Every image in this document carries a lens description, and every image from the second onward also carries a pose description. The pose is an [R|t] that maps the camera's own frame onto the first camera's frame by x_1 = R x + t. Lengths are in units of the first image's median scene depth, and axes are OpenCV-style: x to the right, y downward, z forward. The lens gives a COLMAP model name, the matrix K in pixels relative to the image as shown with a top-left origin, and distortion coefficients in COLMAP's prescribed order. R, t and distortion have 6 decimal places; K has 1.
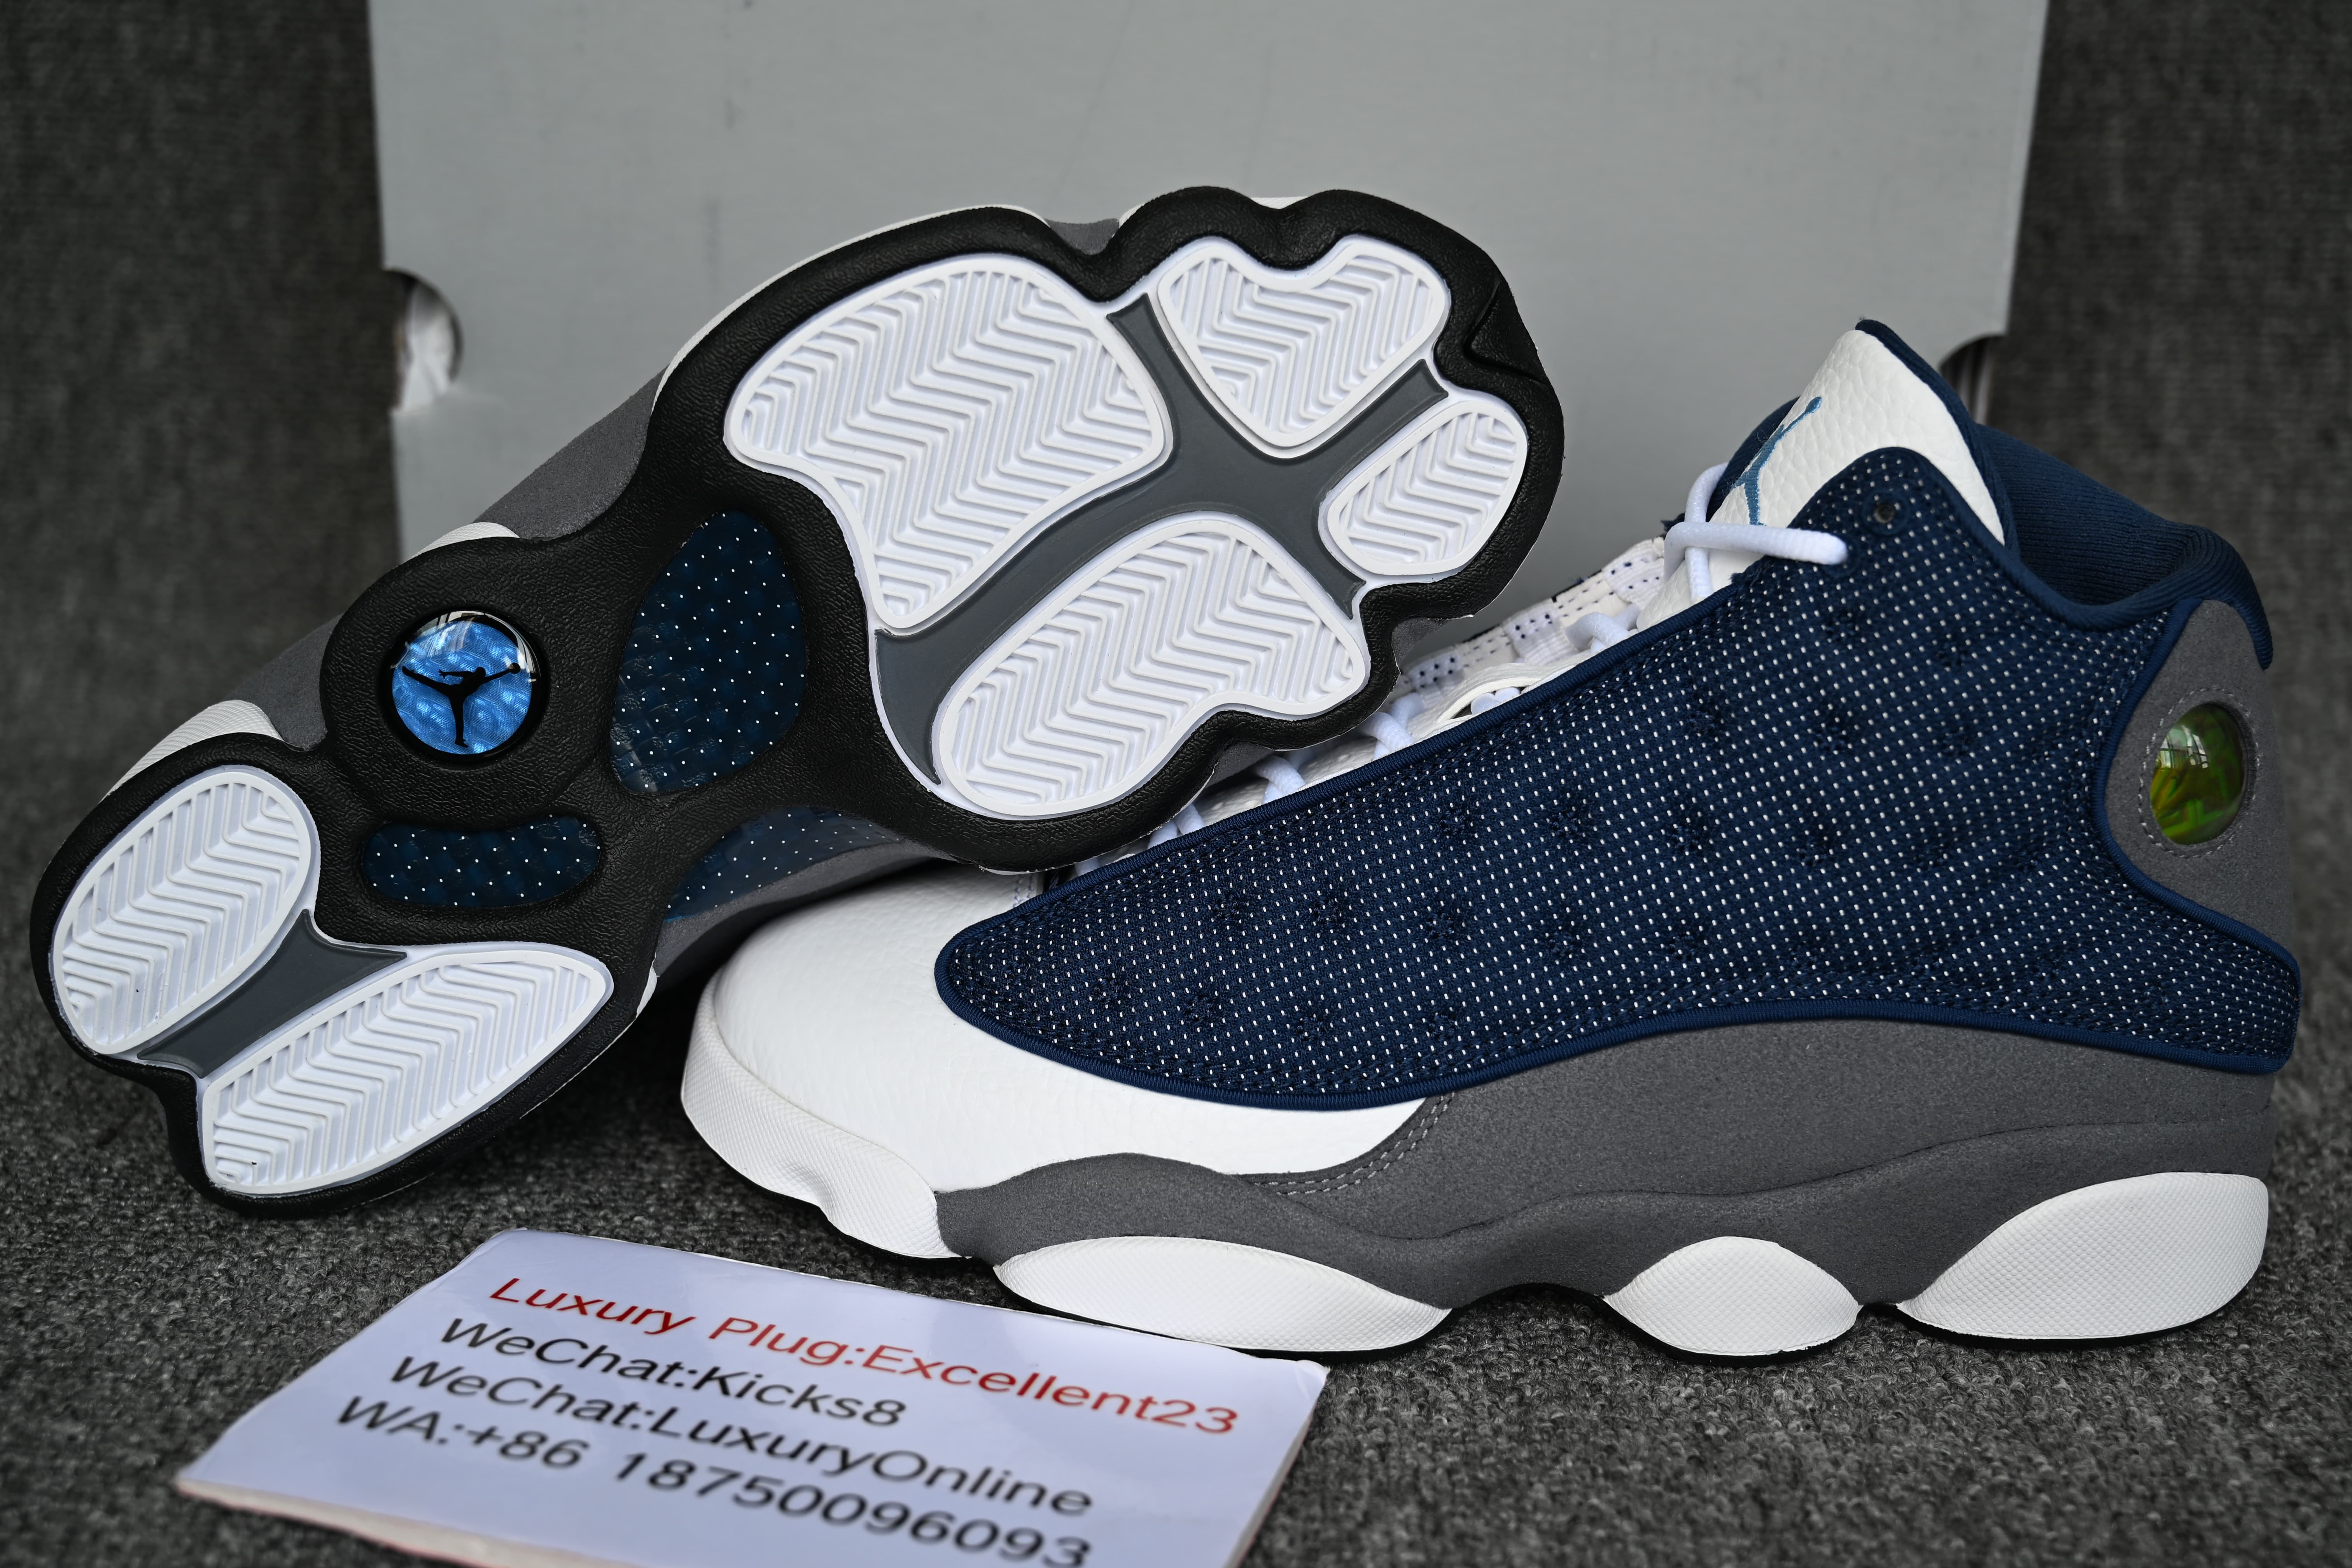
lens RADIAL K [[2805.6, 0, 1186.3], [0, 2805.6, 768.5], [0, 0, 1]] dist [-0.003999, 0.000000]
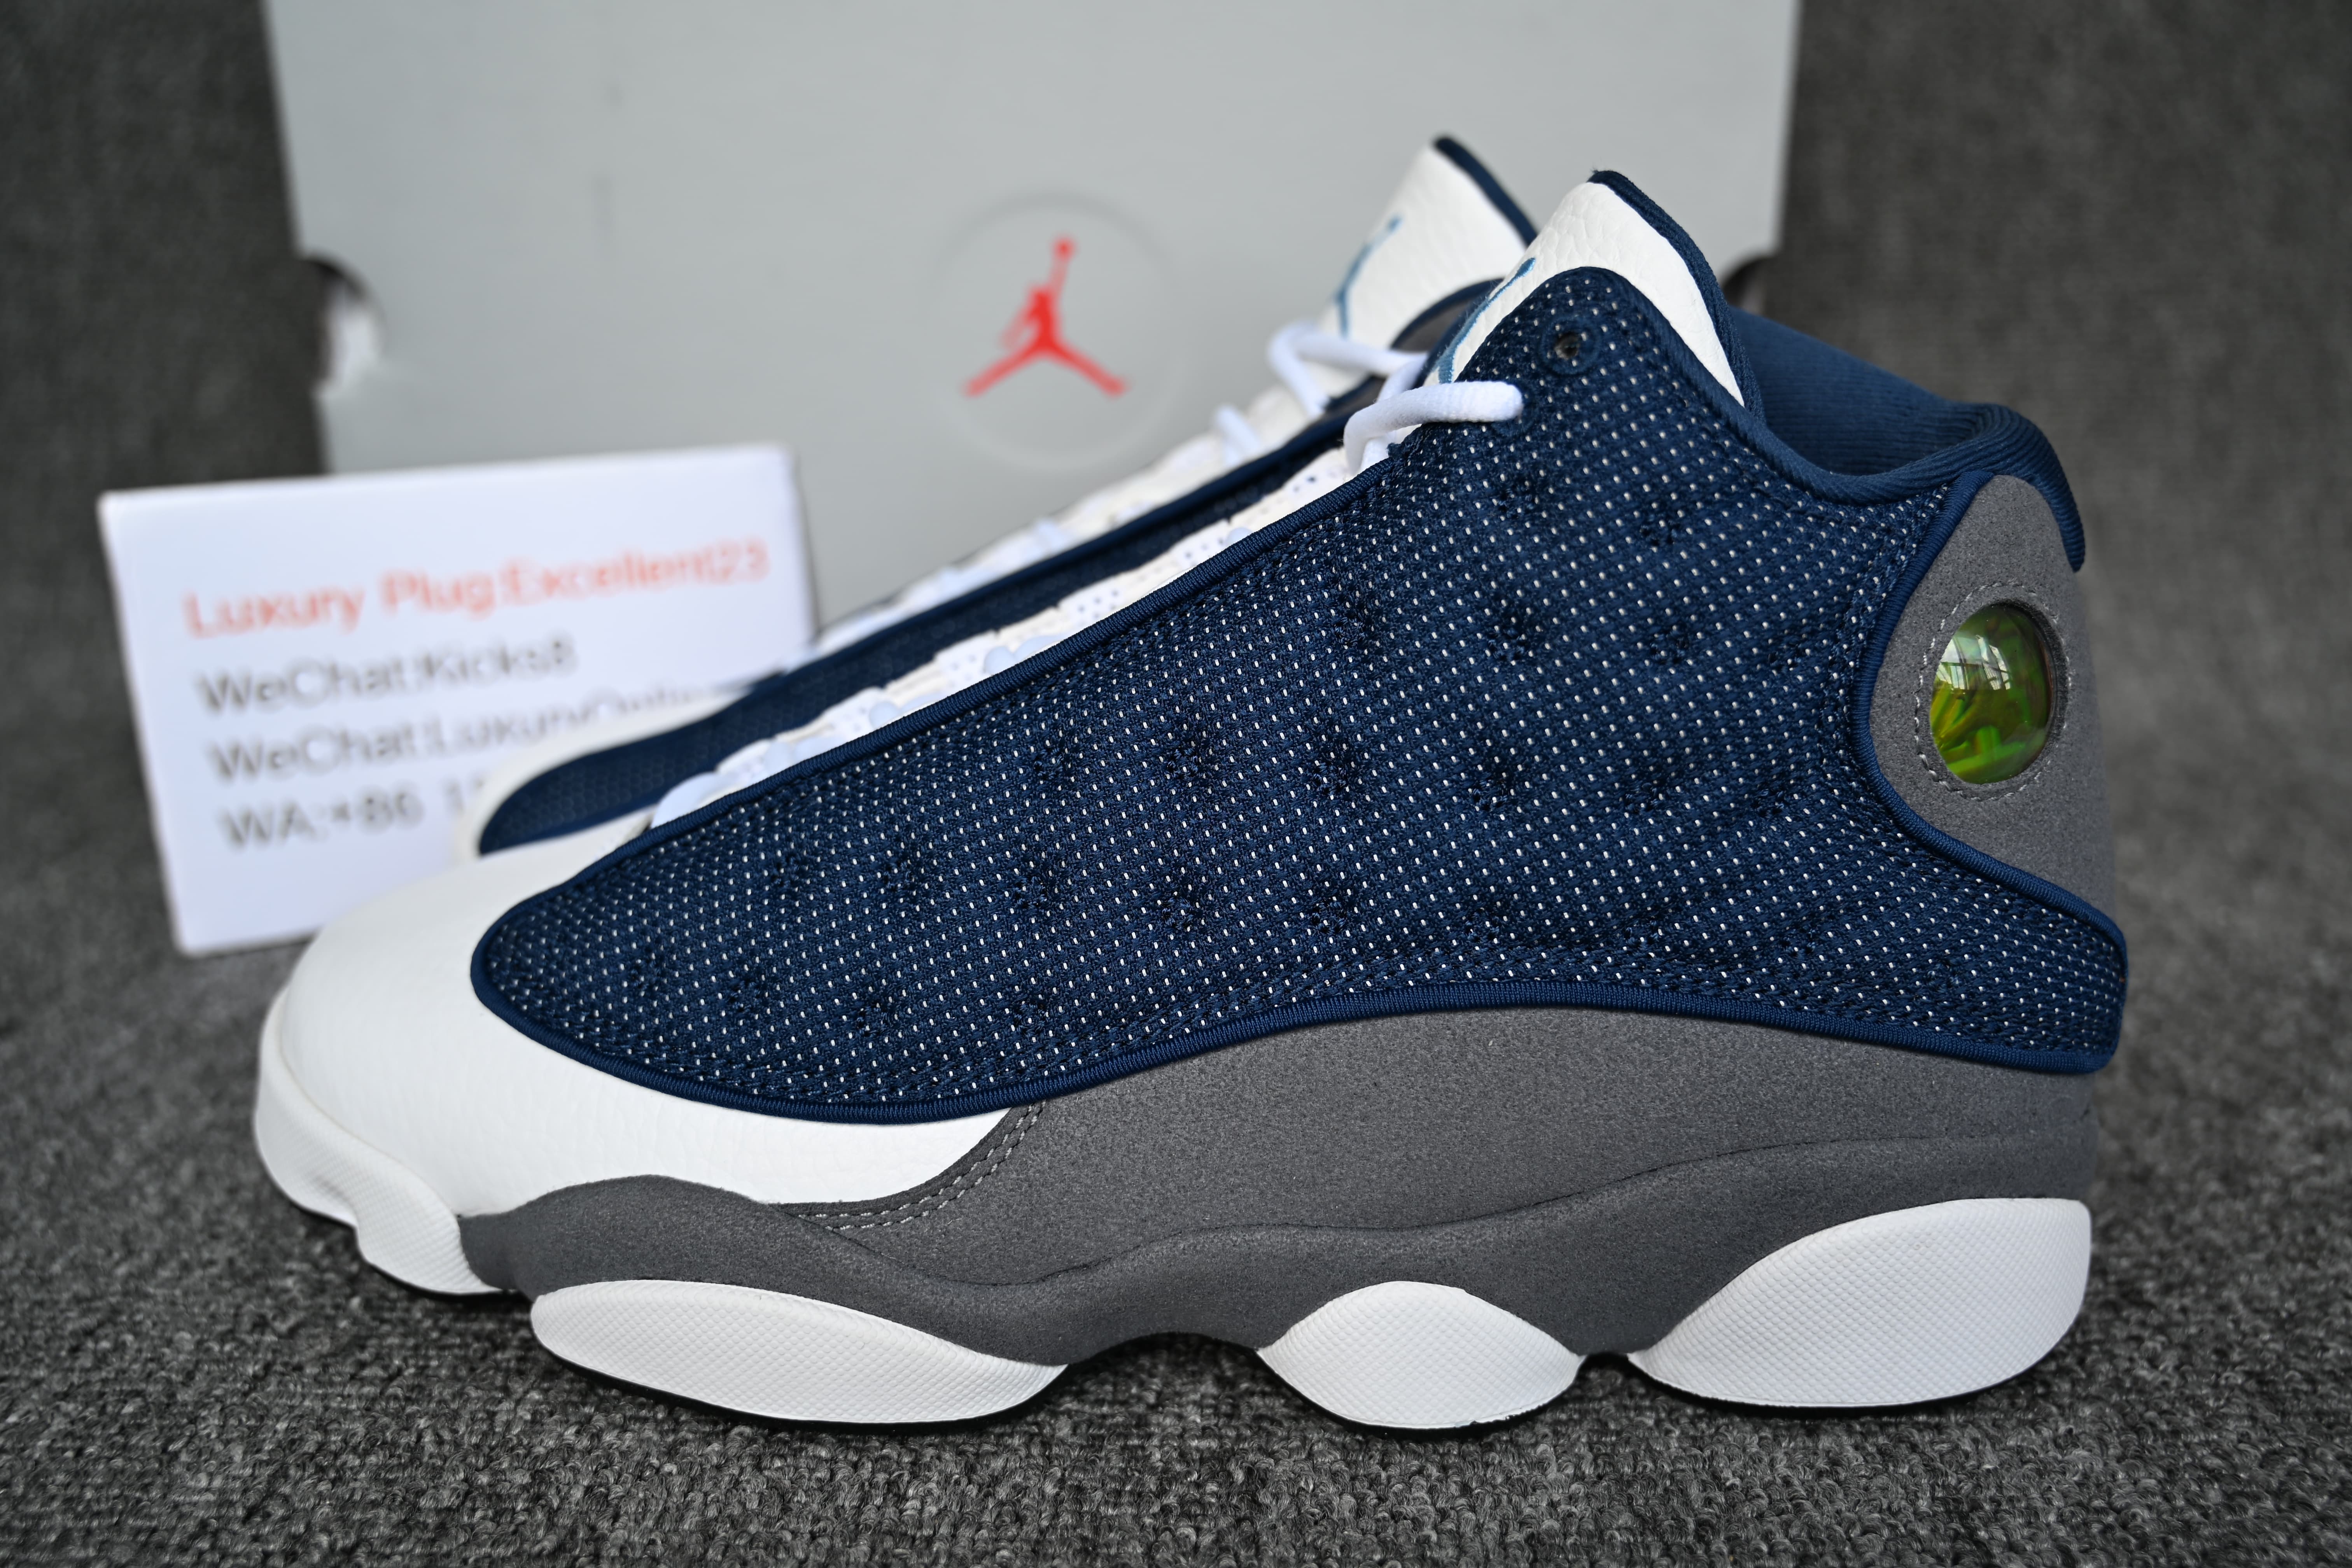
lens RADIAL K [[1891.4, 0, 1185.9], [0, 1891.4, 774.1], [0, 0, 1]] dist [-0.019615, 0.013400]
pose [[0.998107, -0.010155, -0.060657, 0.168755], [0.008516, 0.999593, -0.027216, 0.037532], [0.060909, 0.026648, 0.997788, 0.464234]]
